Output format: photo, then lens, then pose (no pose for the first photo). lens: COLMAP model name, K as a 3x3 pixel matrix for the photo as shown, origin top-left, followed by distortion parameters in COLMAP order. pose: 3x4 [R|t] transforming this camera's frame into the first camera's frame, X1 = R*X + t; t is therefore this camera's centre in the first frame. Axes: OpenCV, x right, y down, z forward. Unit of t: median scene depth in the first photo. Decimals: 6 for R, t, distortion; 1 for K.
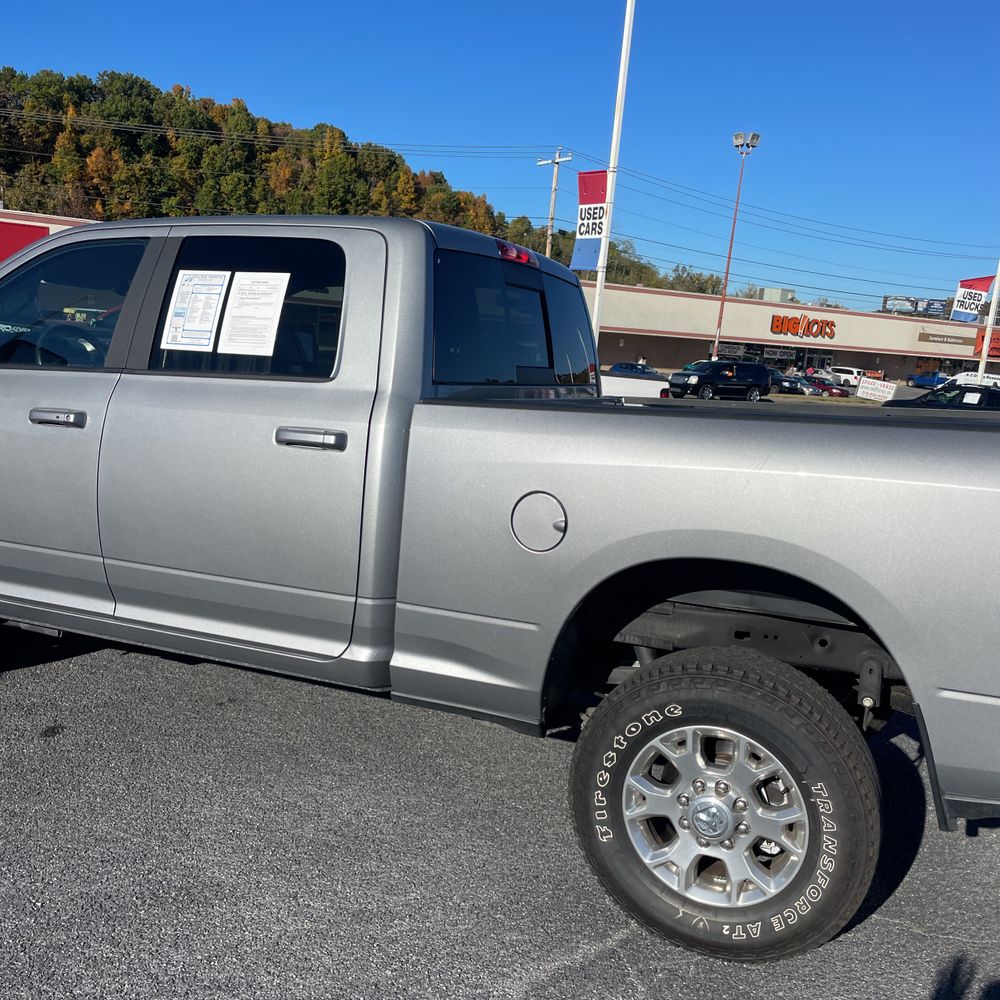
lens RADIAL K [[1013.8, 0, 484.2], [0, 1013.8, 510.3], [0, 0, 1]] dist [0.123667, -0.217098]
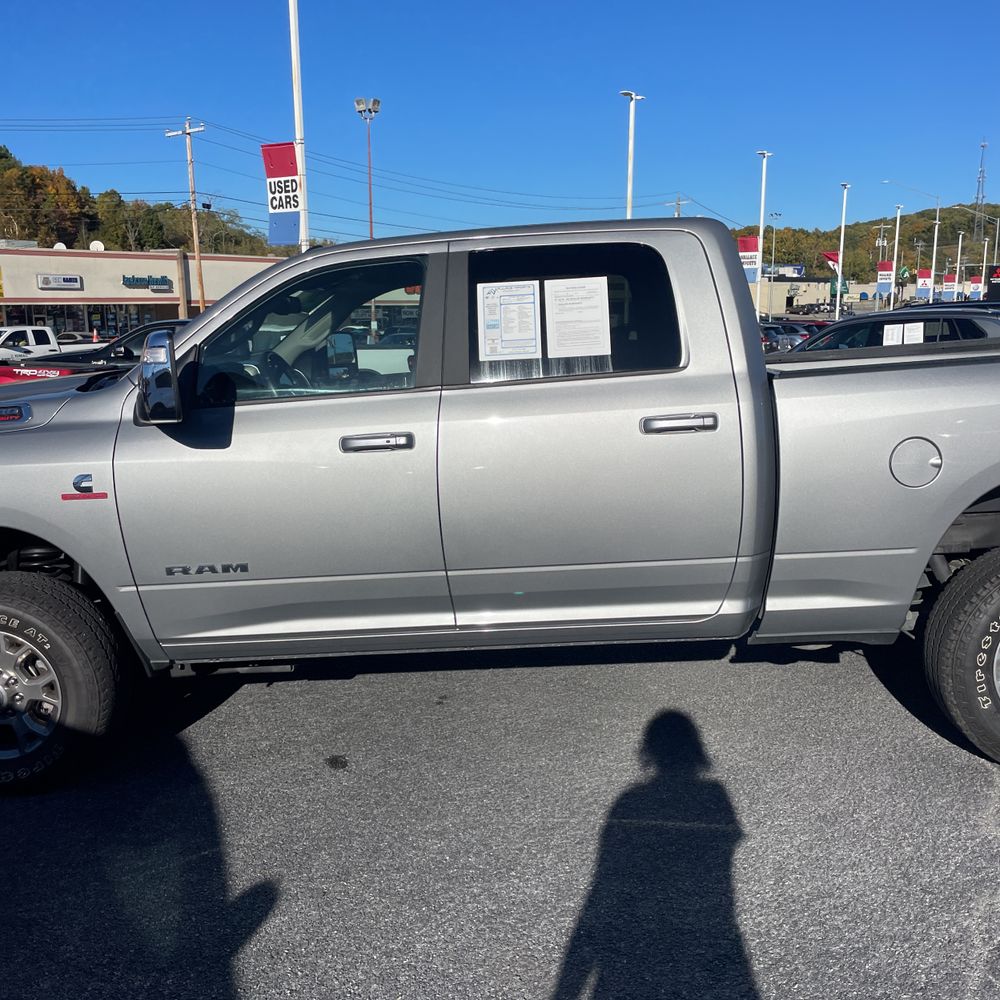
lens RADIAL K [[1017.1, 0, 512.7], [0, 1017.1, 504.5], [0, 0, 1]] dist [0.105310, -0.177538]
pose [[0.920807, -0.165018, 0.353389, -0.092001], [0.156066, 0.986275, 0.053896, -0.008902], [-0.357432, 0.005524, 0.933923, 0.003568]]
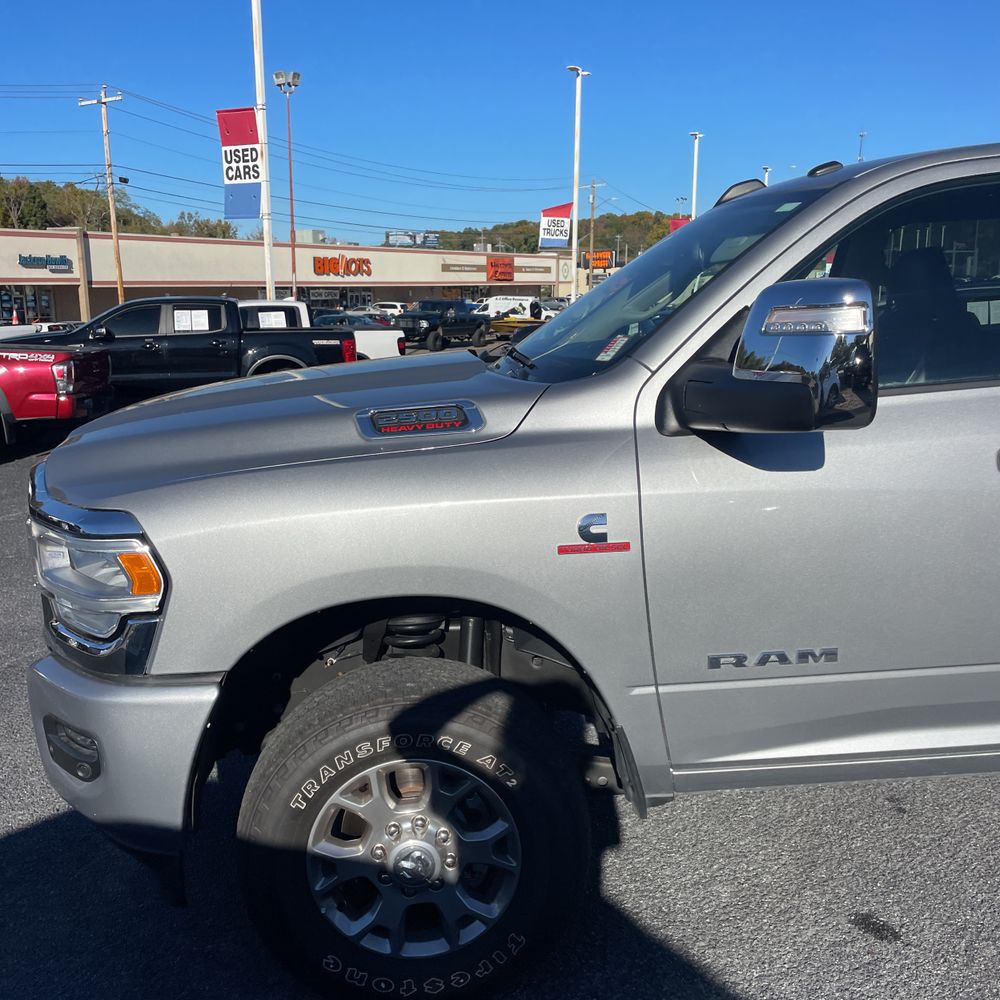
lens RADIAL K [[1021.4, 0, 497.7], [0, 1021.4, 487.4], [0, 0, 1]] dist [0.093287, -0.145312]
pose [[0.885693, -0.177419, 0.429035, -0.140626], [0.164988, 0.984062, 0.066340, -0.024040], [-0.433967, 0.012029, 0.900848, 0.080484]]
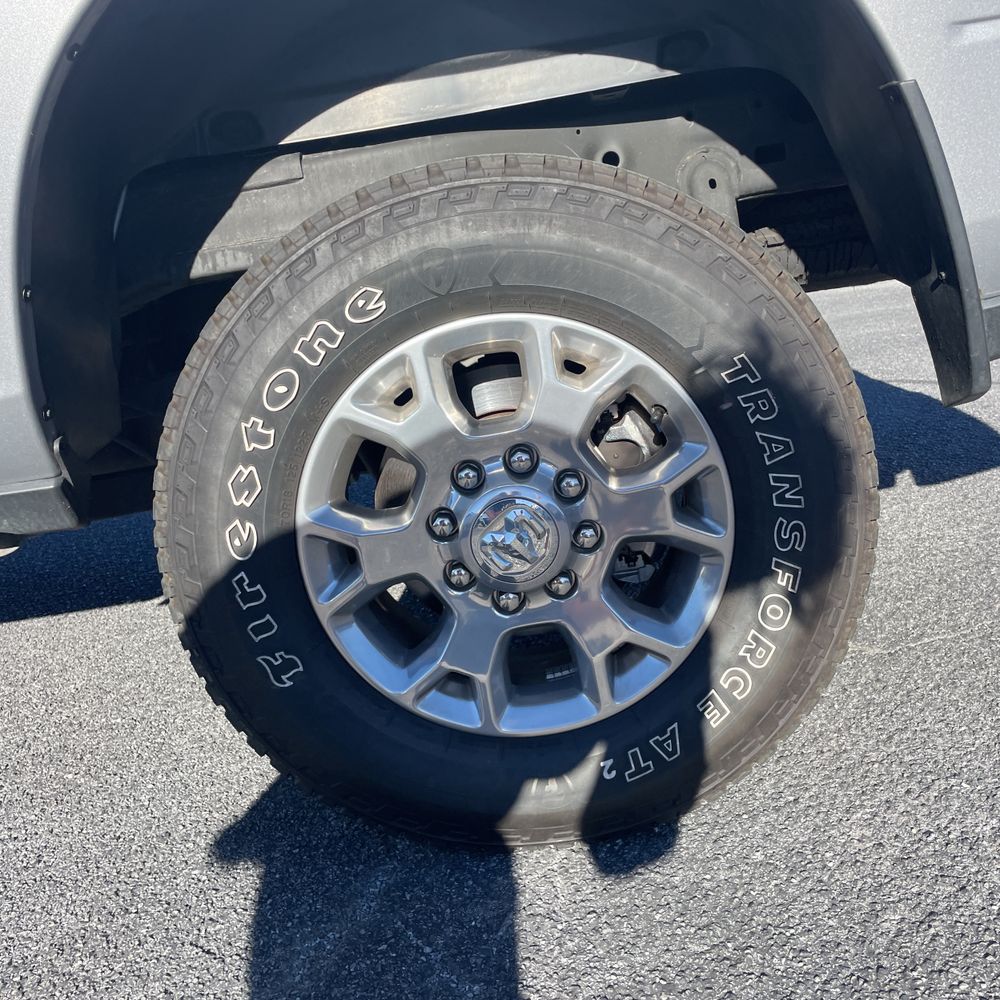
lens RADIAL K [[1017.1, 0, 512.7], [0, 1017.1, 504.5], [0, 0, 1]] dist [0.105310, -0.177538]
pose [[0.890924, -0.276089, 0.360595, 0.007869], [0.252408, 0.961090, 0.112233, 0.025901], [-0.377551, -0.008974, 0.925945, 0.066224]]
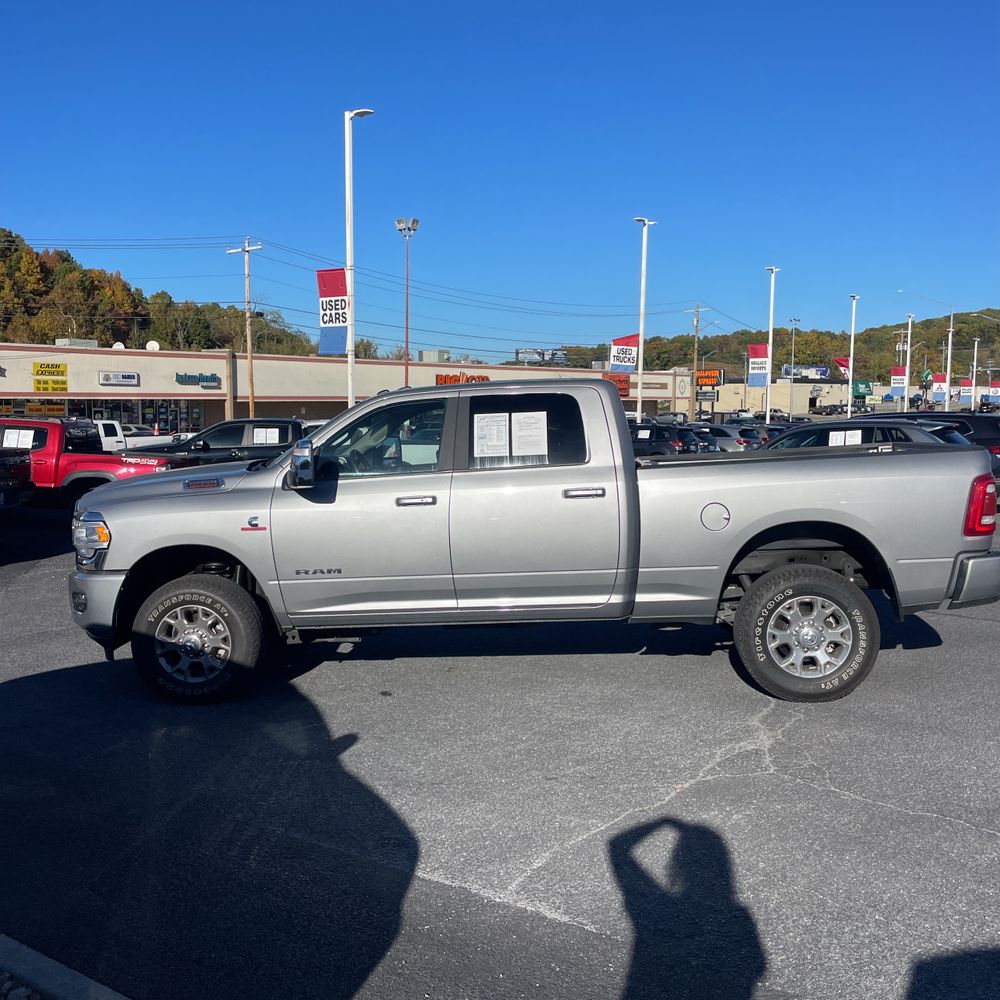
lens RADIAL K [[1011.7, 0, 488.3], [0, 1011.7, 484.6], [0, 0, 1]] dist [0.116922, -0.212686]
pose [[0.940069, -0.110430, 0.322607, -0.121438], [0.137655, 0.988490, -0.062757, 0.001407], [-0.311964, 0.103404, 0.944450, -0.100203]]
